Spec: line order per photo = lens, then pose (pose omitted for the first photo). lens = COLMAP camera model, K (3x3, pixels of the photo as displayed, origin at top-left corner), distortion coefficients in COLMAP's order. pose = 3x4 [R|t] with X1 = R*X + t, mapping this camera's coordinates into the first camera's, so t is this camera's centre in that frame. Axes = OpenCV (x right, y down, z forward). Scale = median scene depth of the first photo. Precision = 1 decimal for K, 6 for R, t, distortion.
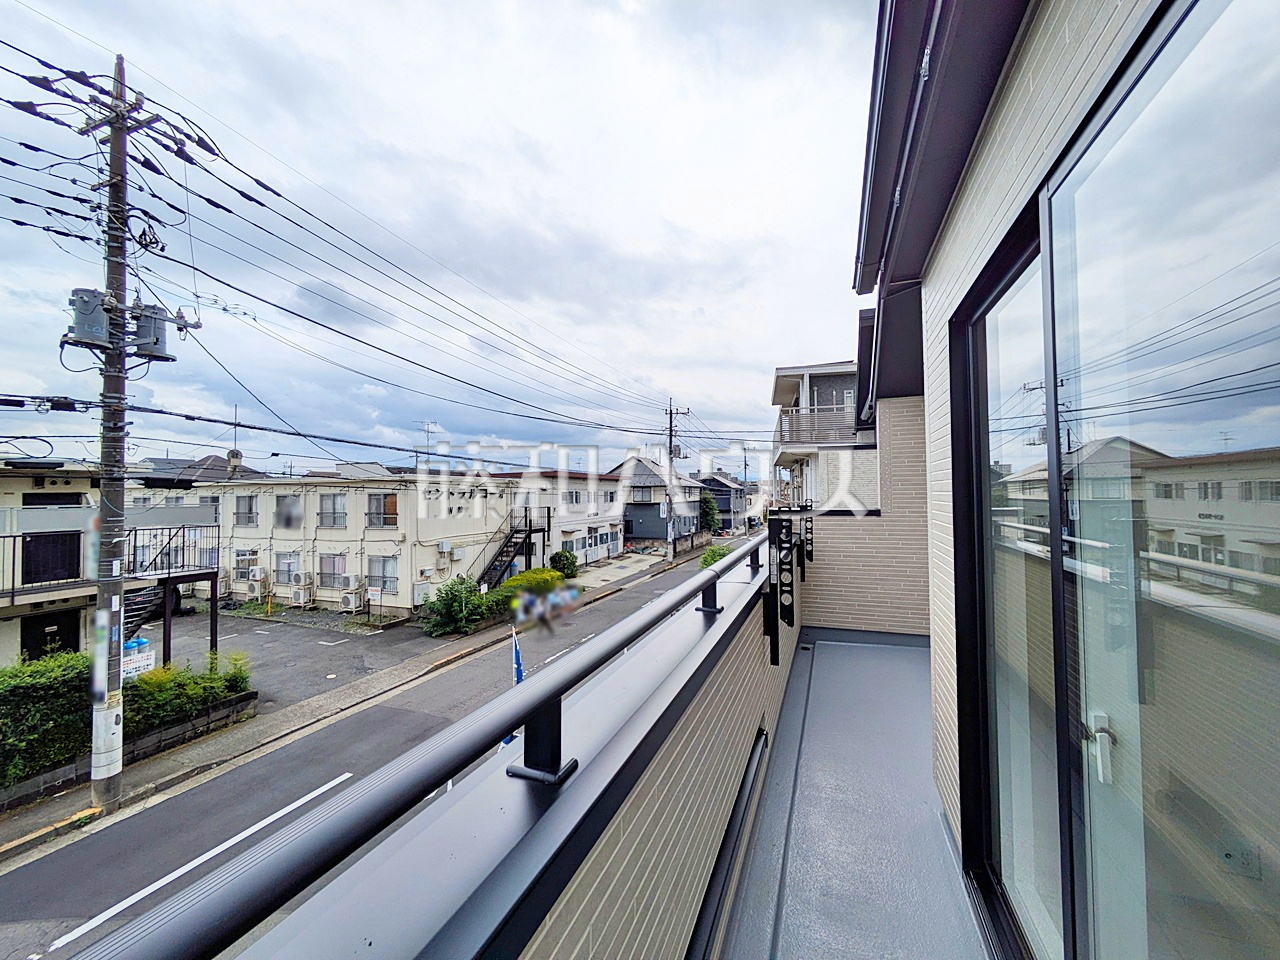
lens RADIAL K [[505.2, 0, 641.0], [0, 505.2, 482.1], [0, 0, 1]] dist [-0.006979, 0.003322]
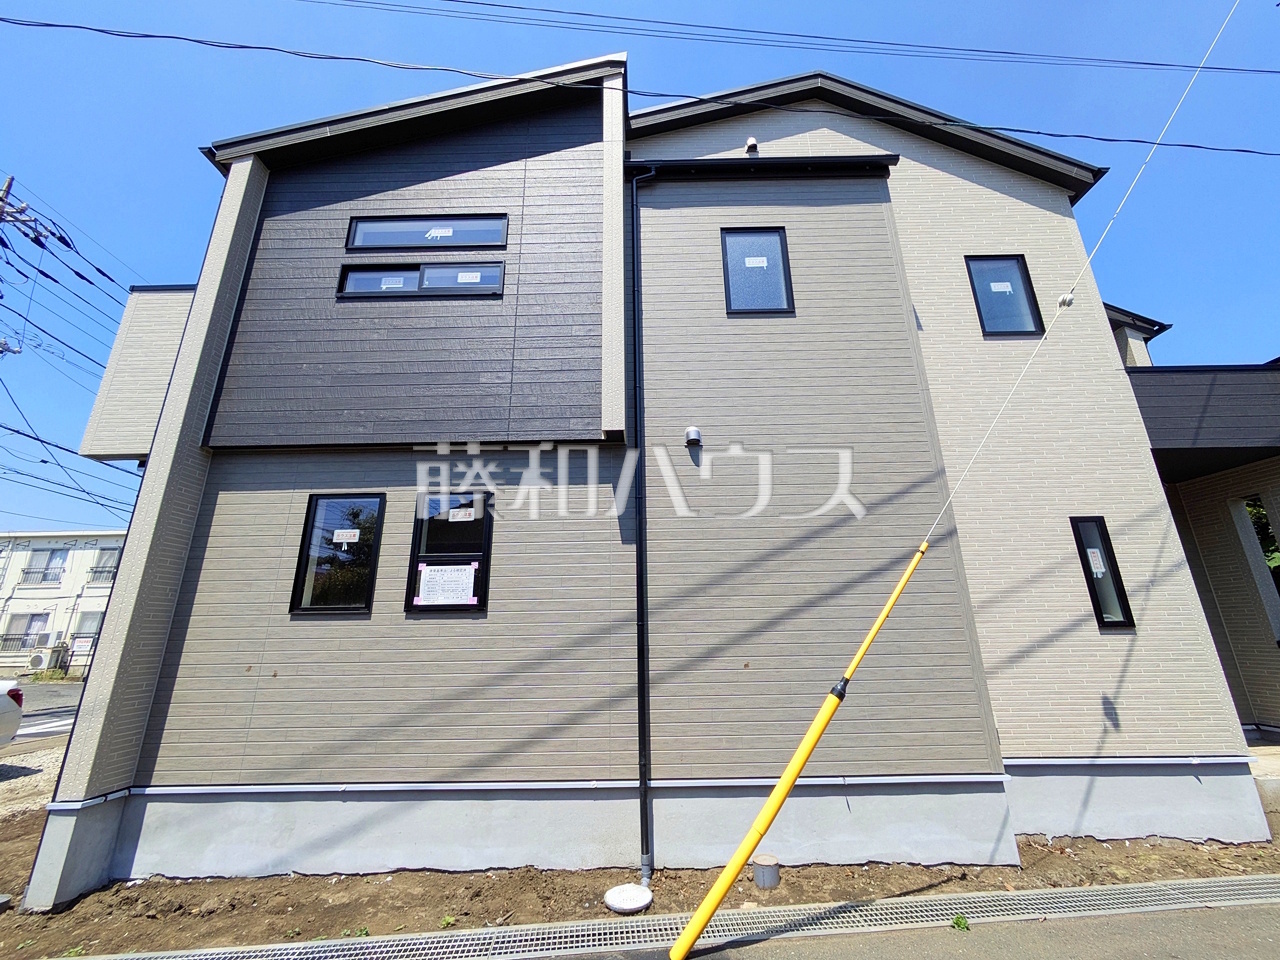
lens RADIAL K [[505.2, 0, 641.0], [0, 505.2, 482.1], [0, 0, 1]] dist [-0.006979, 0.003322]
pose [[0.939438, 0.100191, 0.327748, 0.216524], [-0.007210, 0.961880, -0.273378, 0.290230], [-0.342644, 0.254458, 0.904348, -0.535181]]
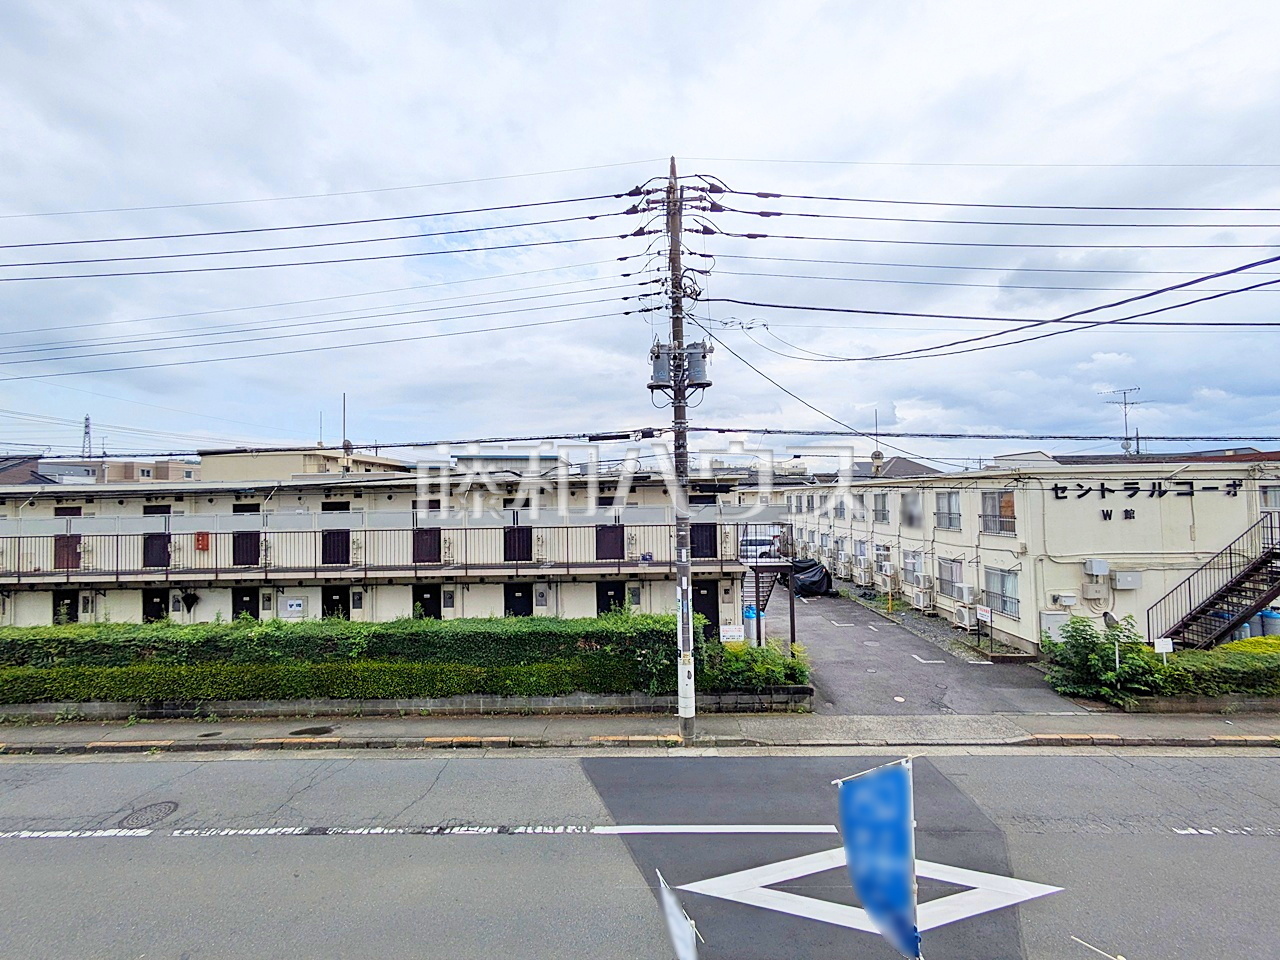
lens RADIAL K [[505.2, 0, 641.0], [0, 505.2, 482.1], [0, 0, 1]] dist [-0.006979, 0.003322]
pose [[0.337543, -0.025058, -0.940977, 0.095524], [0.034423, 0.999306, -0.014263, -0.000907], [0.940681, -0.027577, 0.338171, 0.338406]]
